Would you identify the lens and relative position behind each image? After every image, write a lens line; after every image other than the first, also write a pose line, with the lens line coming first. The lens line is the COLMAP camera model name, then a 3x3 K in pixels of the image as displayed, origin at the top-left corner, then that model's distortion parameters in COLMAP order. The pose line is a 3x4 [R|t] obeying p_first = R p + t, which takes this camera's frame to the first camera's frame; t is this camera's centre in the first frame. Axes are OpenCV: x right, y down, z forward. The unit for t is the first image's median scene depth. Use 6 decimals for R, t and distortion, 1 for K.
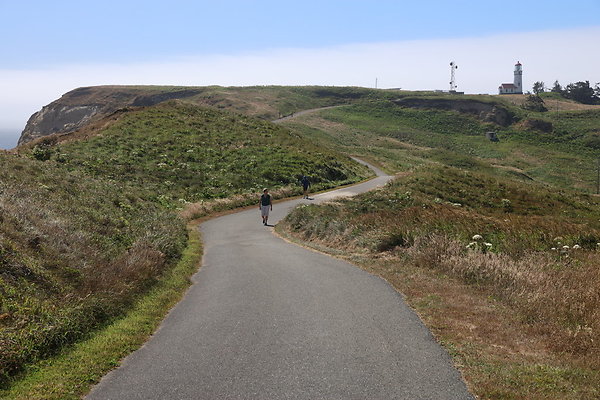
lens RADIAL K [[726.7, 0, 297.7], [0, 726.7, 199.0], [0, 0, 1]] dist [0.061489, 0.020778]
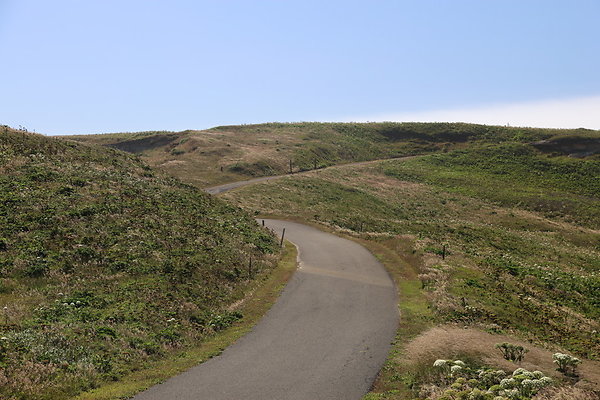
lens RADIAL K [[903.2, 0, 300.7], [0, 903.2, 199.4], [0, 0, 1]] dist [0.152793, 0.016969]
pose [[0.990737, -0.010920, -0.135358, 0.062785], [-0.005588, 0.992639, -0.120982, -0.018439], [0.135683, 0.120618, 0.983383, 0.387531]]
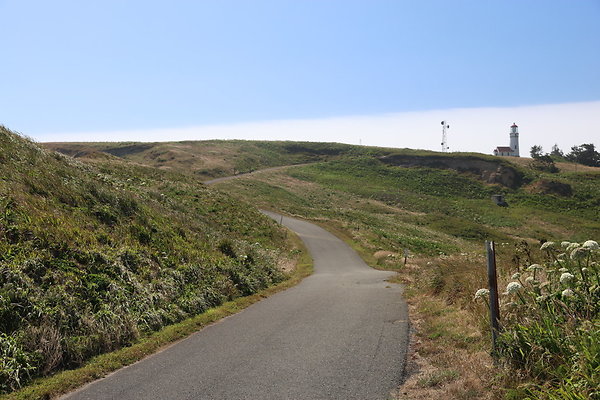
lens RADIAL K [[673.8, 0, 297.8], [0, 673.8, 200.0], [0, 0, 1]] dist [0.050519, 0.009541]
pose [[0.999957, 0.005832, 0.007182, 0.037927], [-0.005114, 0.995343, -0.096262, -0.012813], [-0.007710, 0.096221, 0.995330, 0.261016]]
